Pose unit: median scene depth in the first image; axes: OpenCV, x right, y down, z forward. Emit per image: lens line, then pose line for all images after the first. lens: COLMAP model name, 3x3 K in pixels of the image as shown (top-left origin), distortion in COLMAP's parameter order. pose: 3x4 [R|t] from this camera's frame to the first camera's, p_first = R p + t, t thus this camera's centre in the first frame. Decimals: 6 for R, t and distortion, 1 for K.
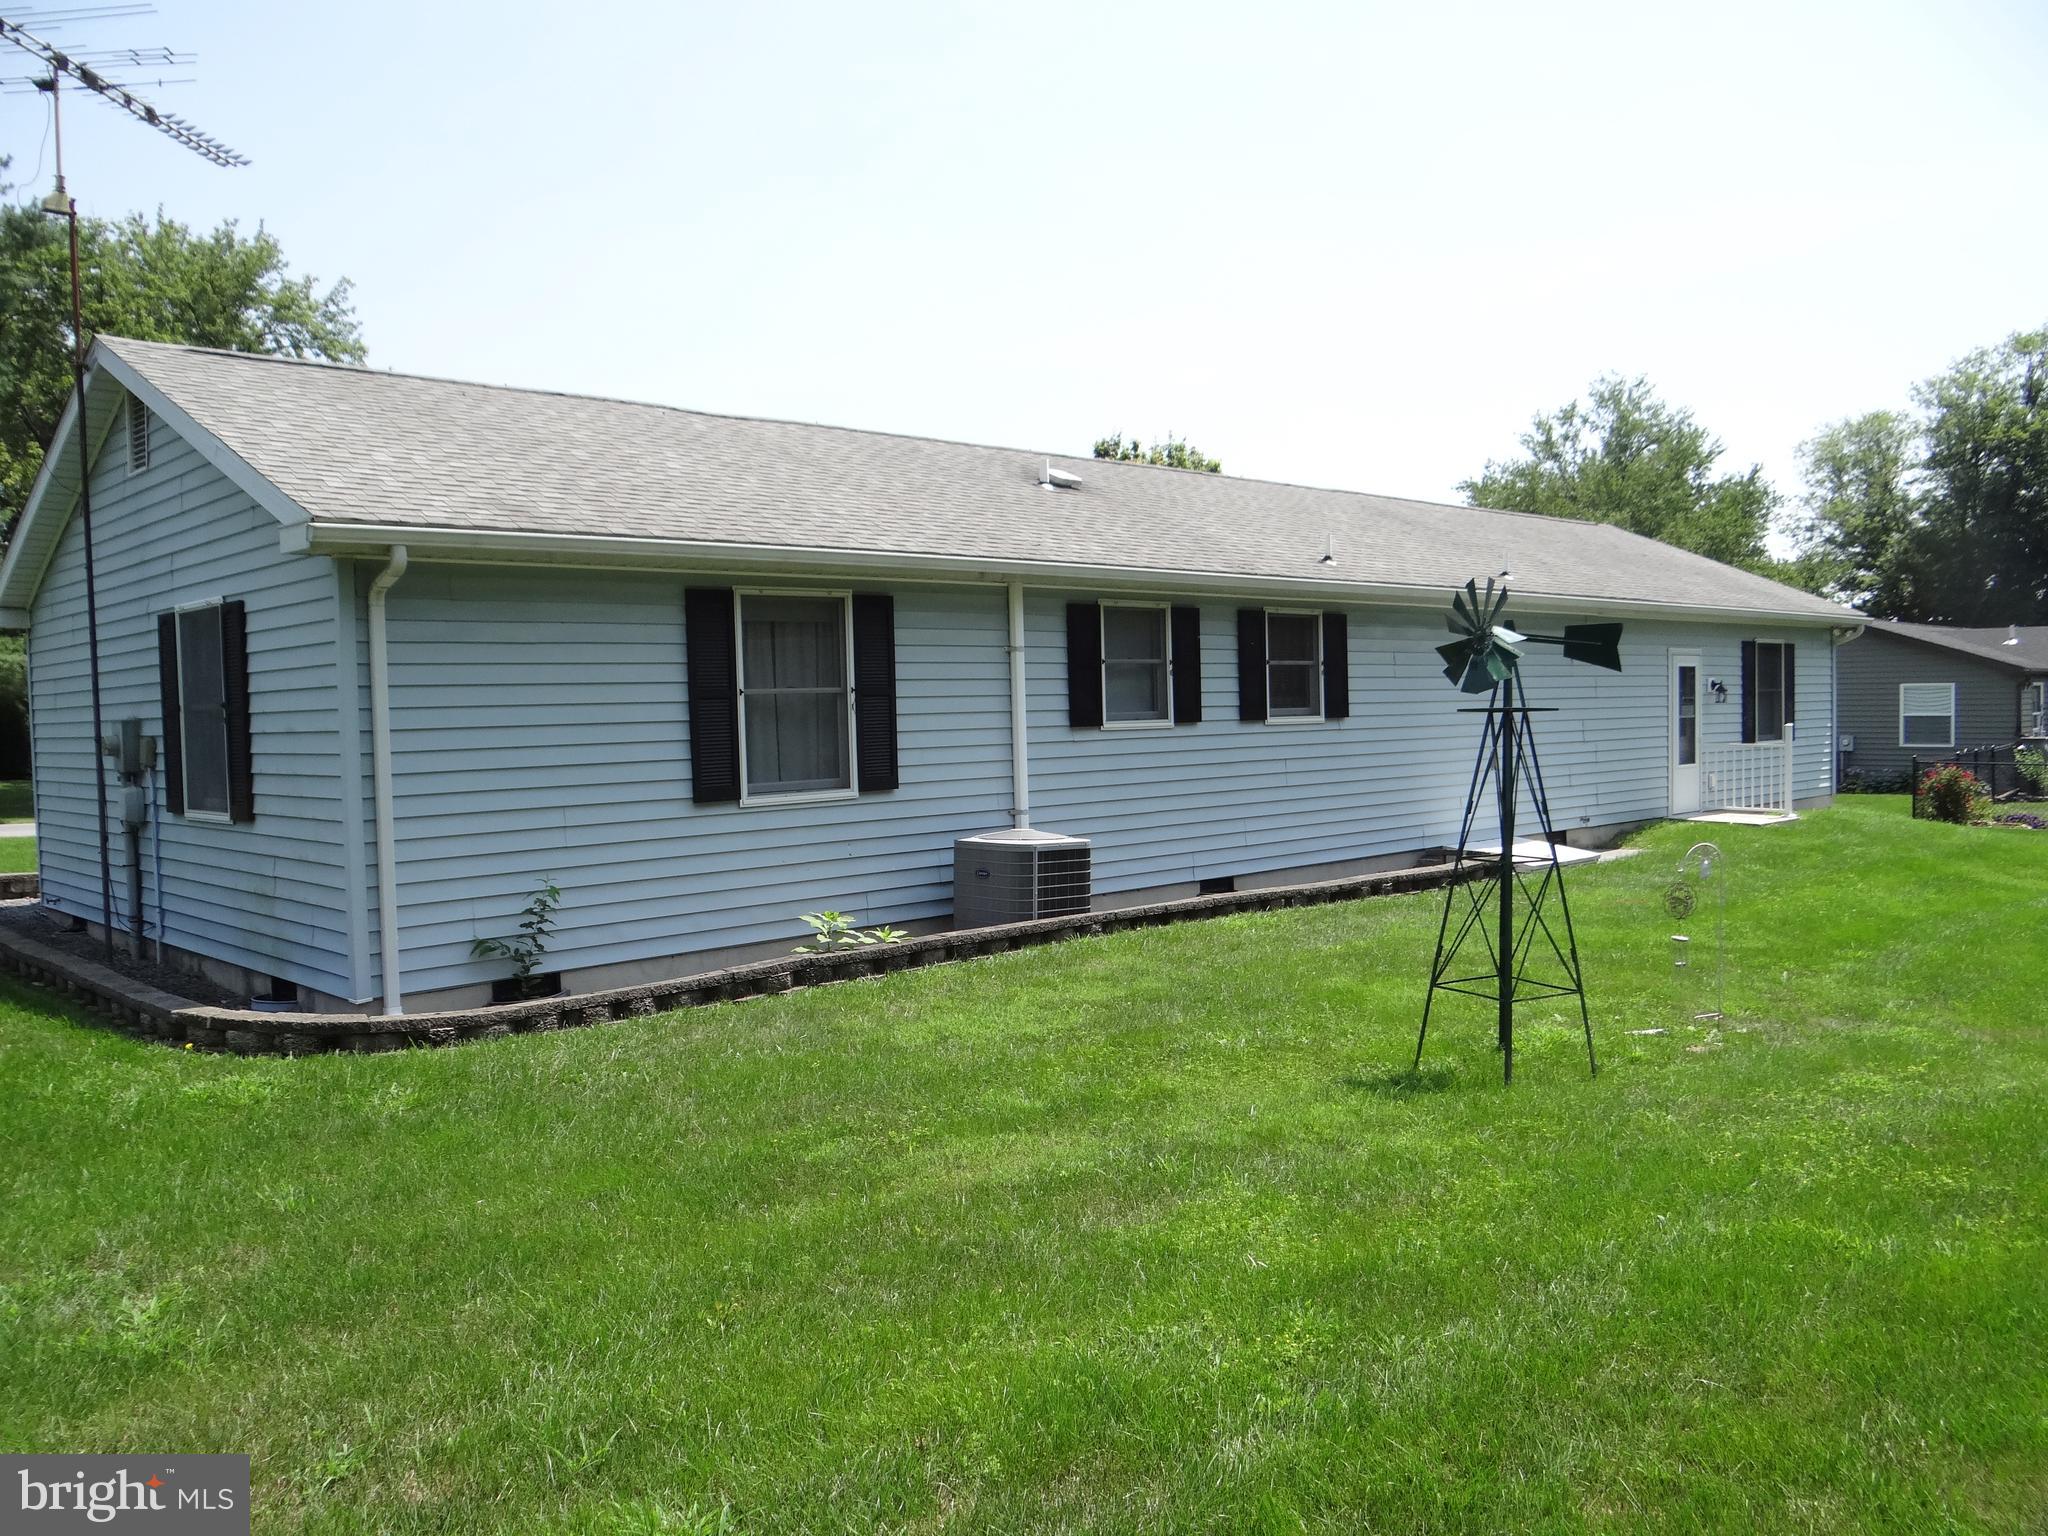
lens RADIAL K [[1579.6, 0, 1011.5], [0, 1579.6, 775.3], [0, 0, 1]] dist [-0.003579, -0.020458]
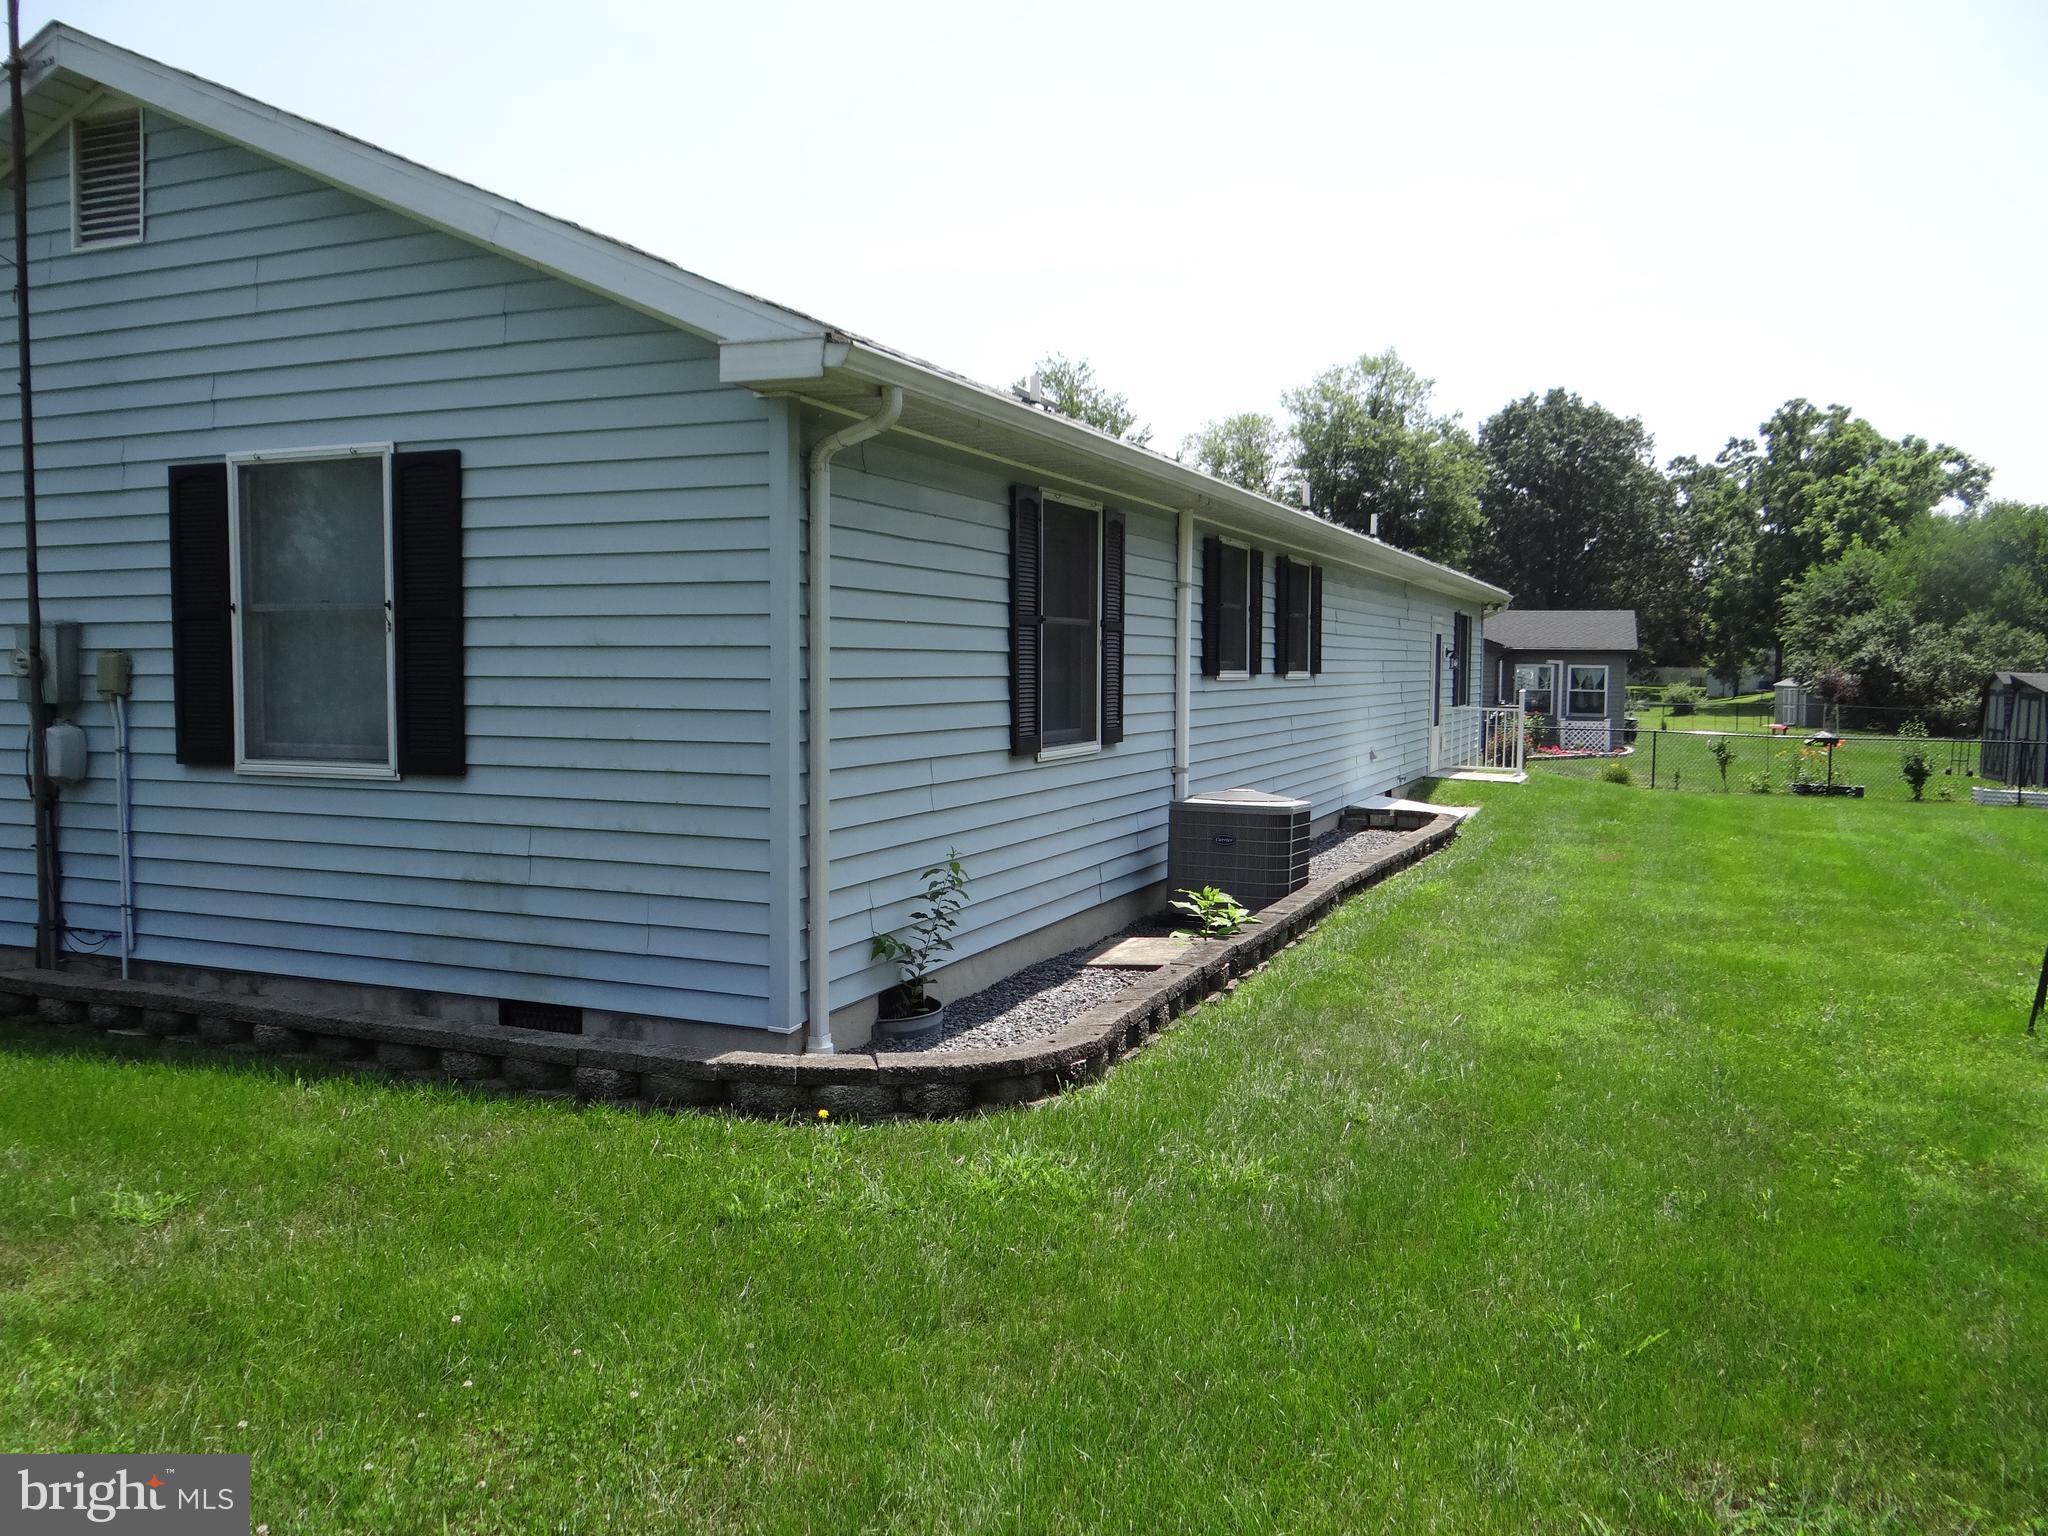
lens RADIAL K [[1579.6, 0, 1011.5], [0, 1579.6, 775.3], [0, 0, 1]] dist [-0.003579, -0.020458]
pose [[0.923097, 0.002529, 0.384560, -0.453512], [-0.013033, 0.999610, 0.024711, 0.006917], [-0.384347, -0.027823, 0.922769, 0.242516]]
